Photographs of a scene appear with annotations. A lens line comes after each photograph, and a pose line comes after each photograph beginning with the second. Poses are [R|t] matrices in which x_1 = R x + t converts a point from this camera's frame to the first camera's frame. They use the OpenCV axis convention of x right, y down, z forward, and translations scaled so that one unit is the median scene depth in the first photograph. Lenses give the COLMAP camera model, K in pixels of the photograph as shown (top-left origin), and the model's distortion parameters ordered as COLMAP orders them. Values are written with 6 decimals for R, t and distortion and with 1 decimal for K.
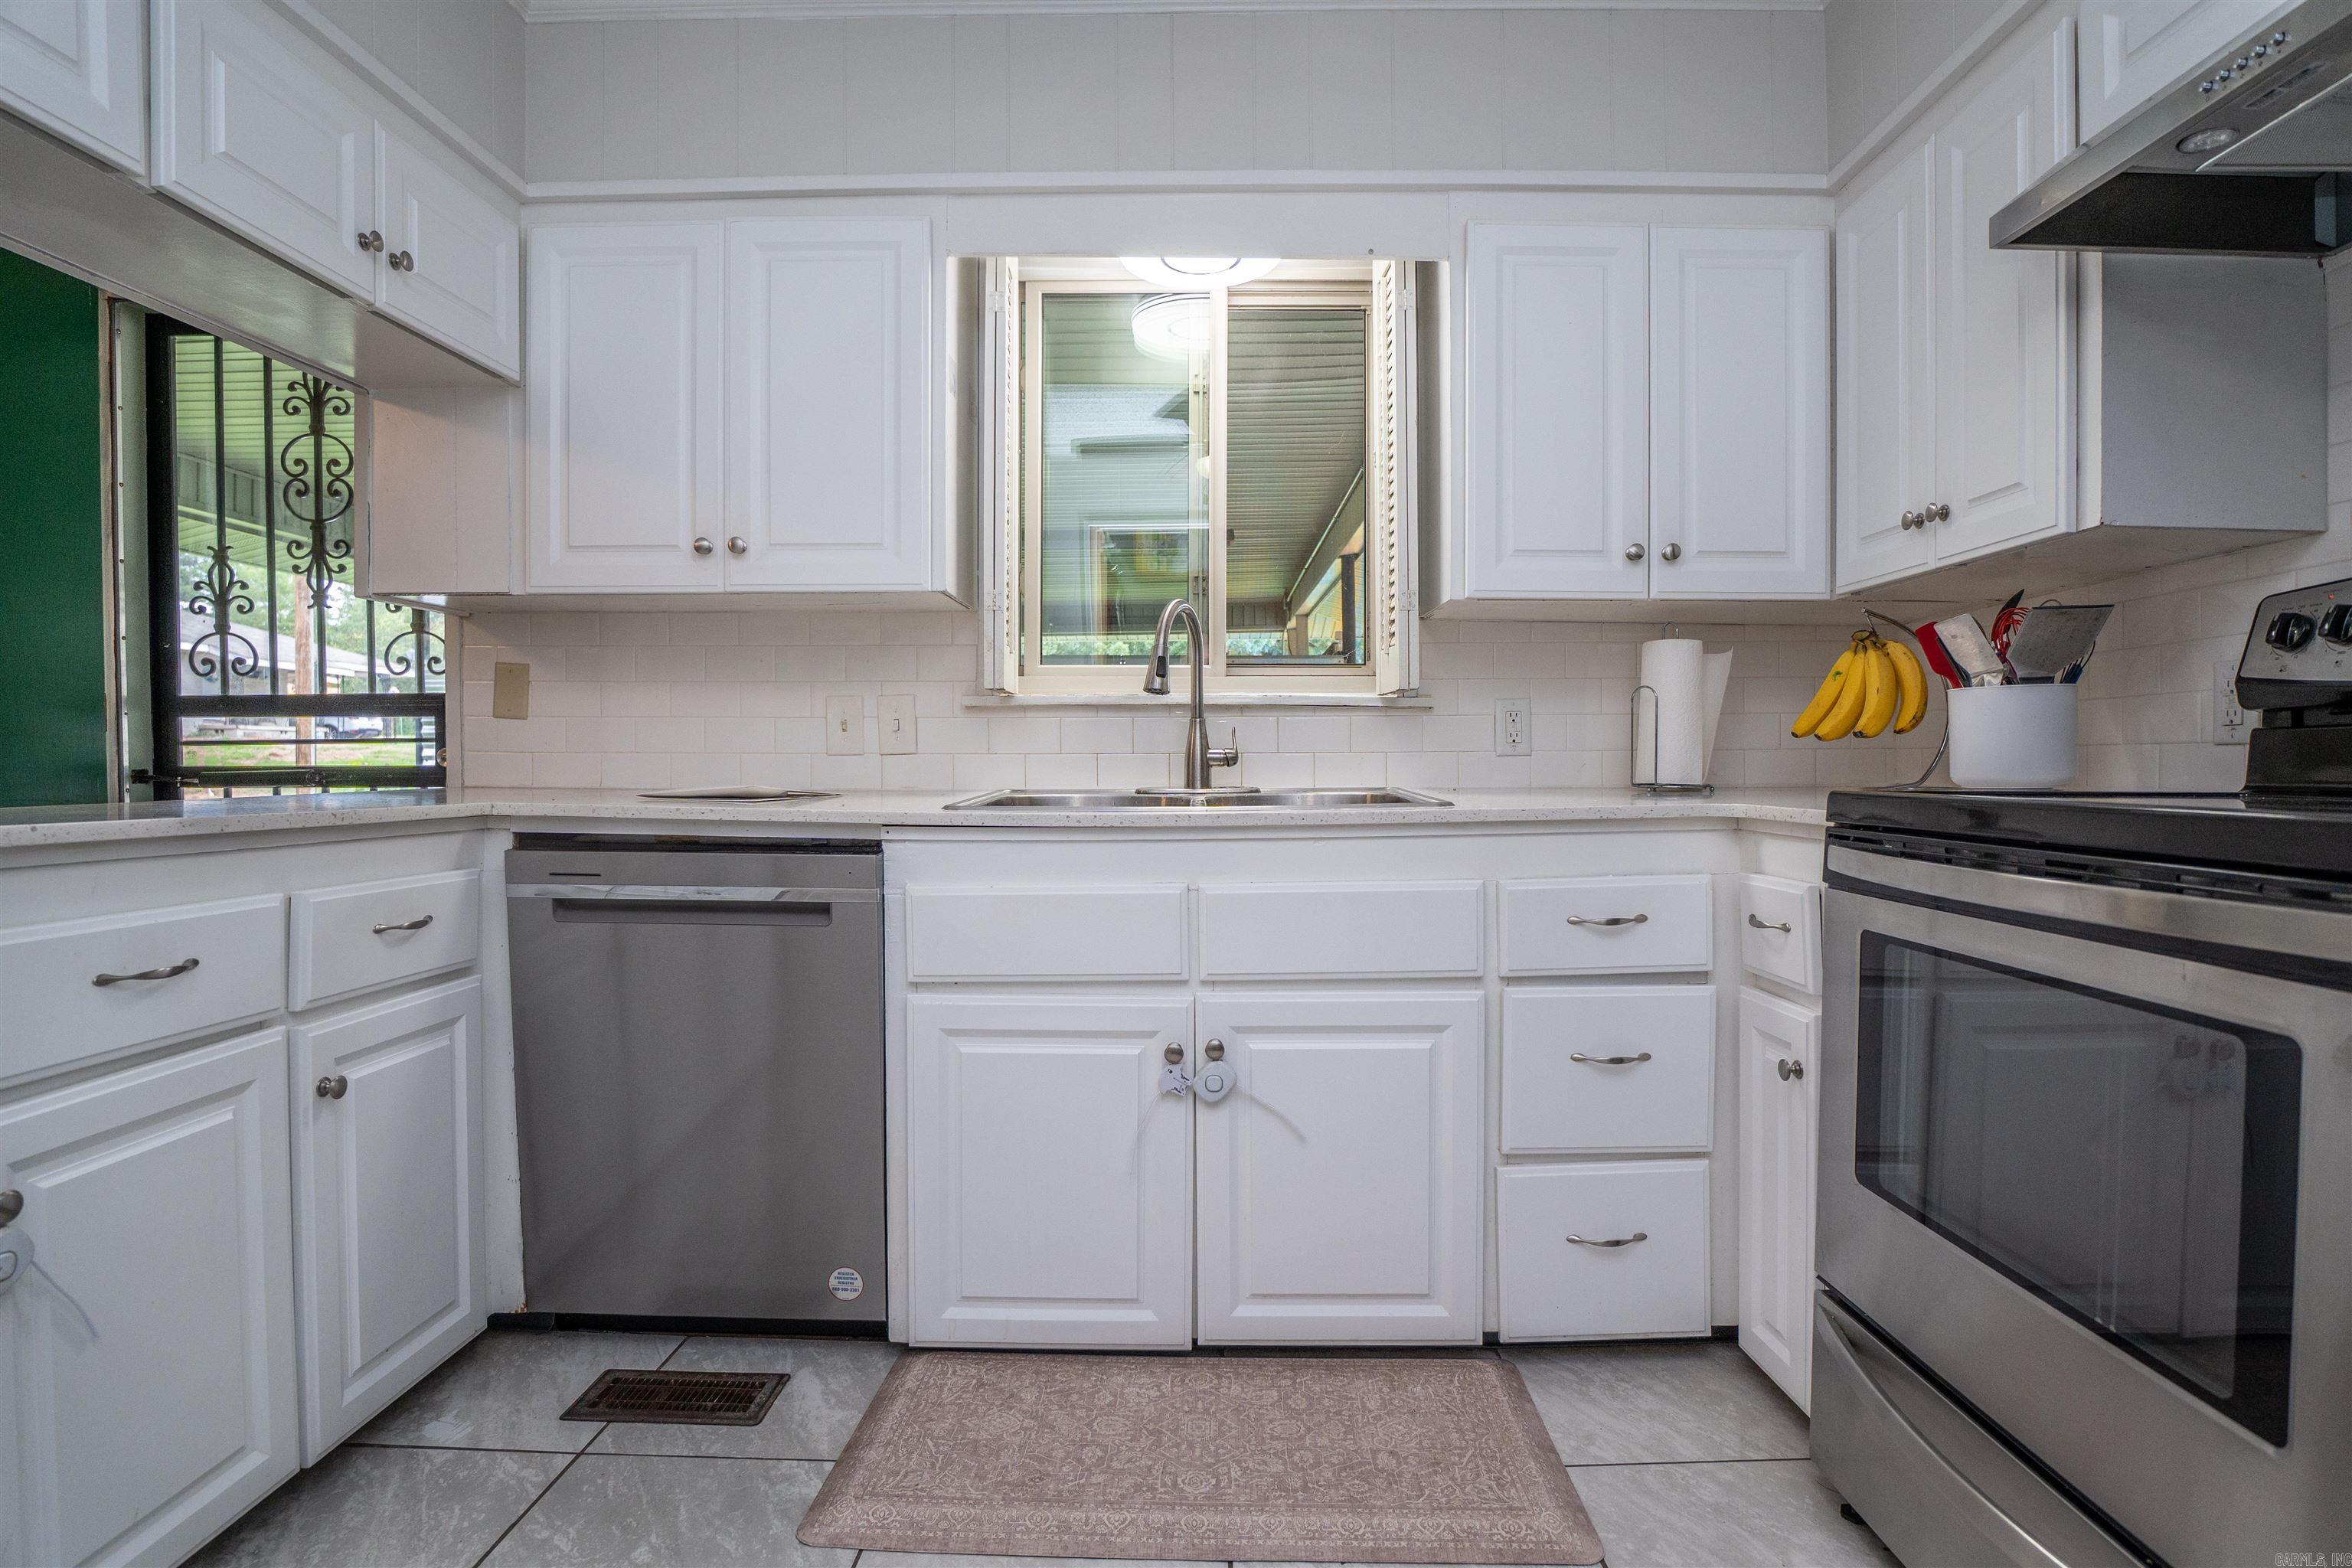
lens RADIAL K [[1158.3, 0, 1189.7], [0, 1158.3, 786.7], [0, 0, 1]] dist [-0.042038, 0.005015]
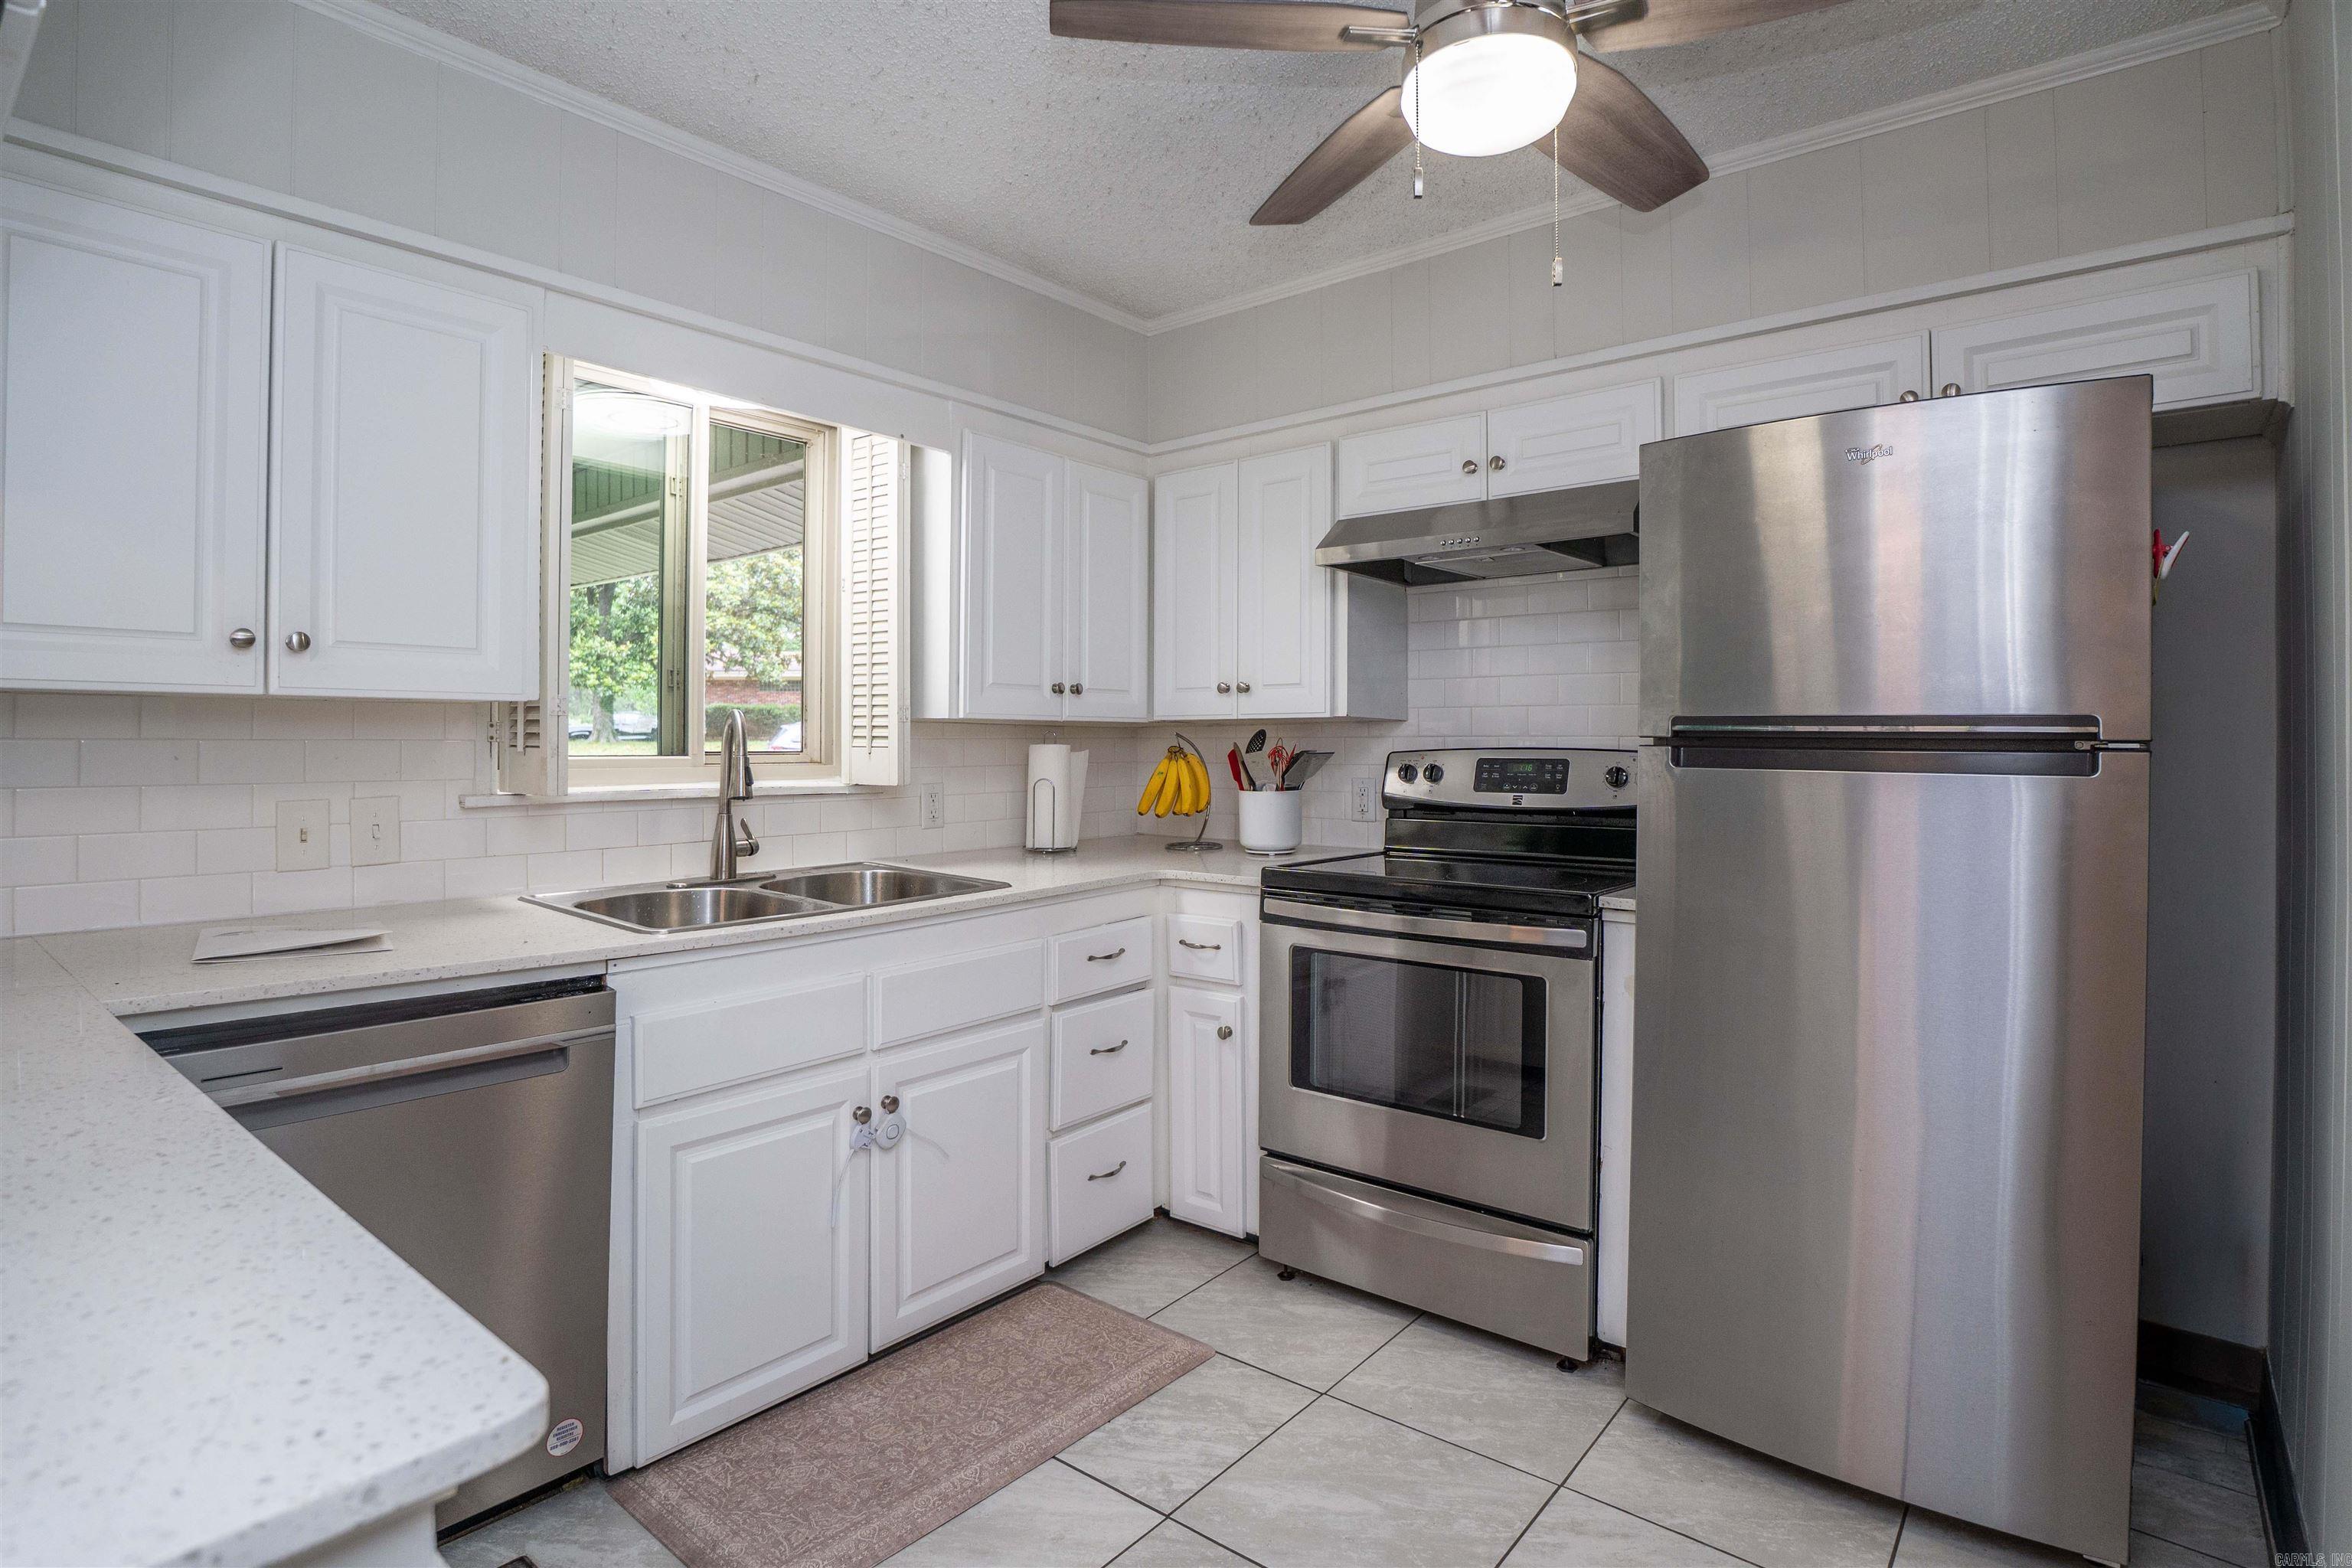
lens RADIAL K [[1158.3, 0, 1189.9], [0, 1158.3, 767.9], [0, 0, 1]] dist [-0.042038, 0.005015]
pose [[0.621909, -0.011508, 0.783005, -0.730631], [0.015677, 0.999875, 0.002243, -0.125725], [-0.782933, 0.010880, 0.622011, -0.007610]]
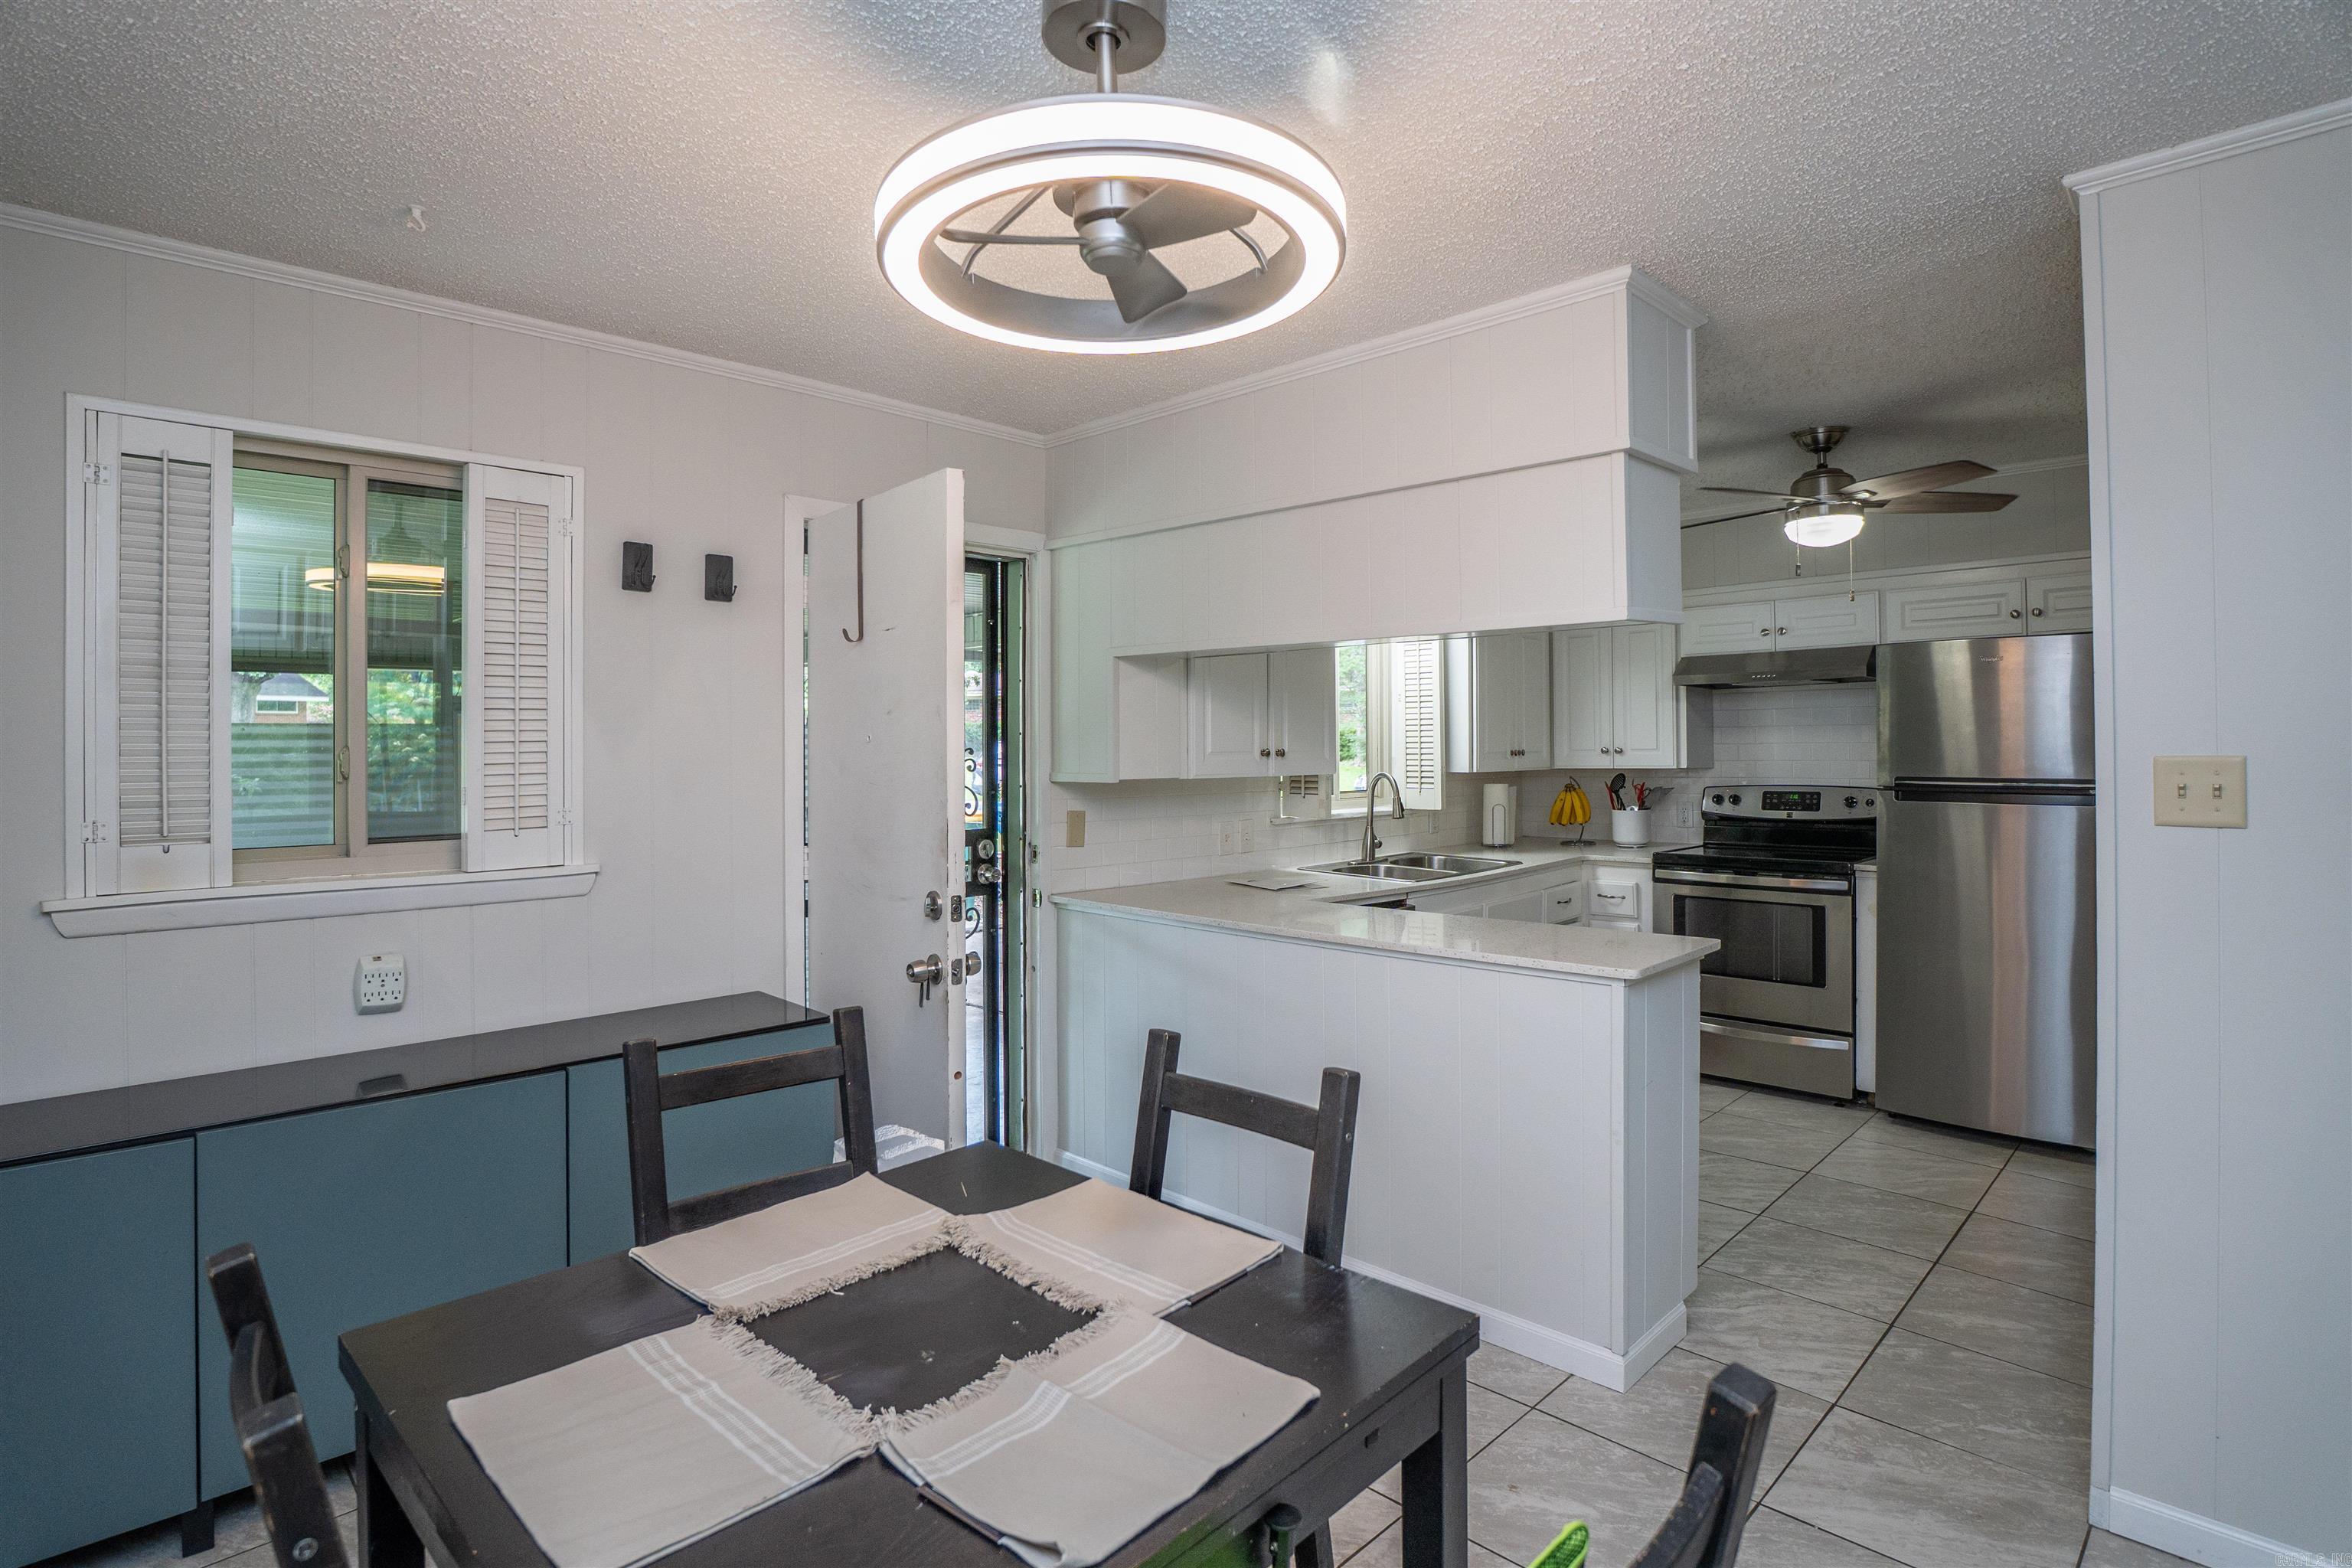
lens RADIAL K [[1158.3, 0, 1166.9], [0, 1158.3, 761.3], [0, 0, 1]] dist [-0.042038, 0.005015]
pose [[0.708523, -0.010316, 0.705612, -2.225824], [0.026369, 0.999582, -0.011864, -0.207573], [-0.705195, 0.027012, 0.708499, -0.275724]]
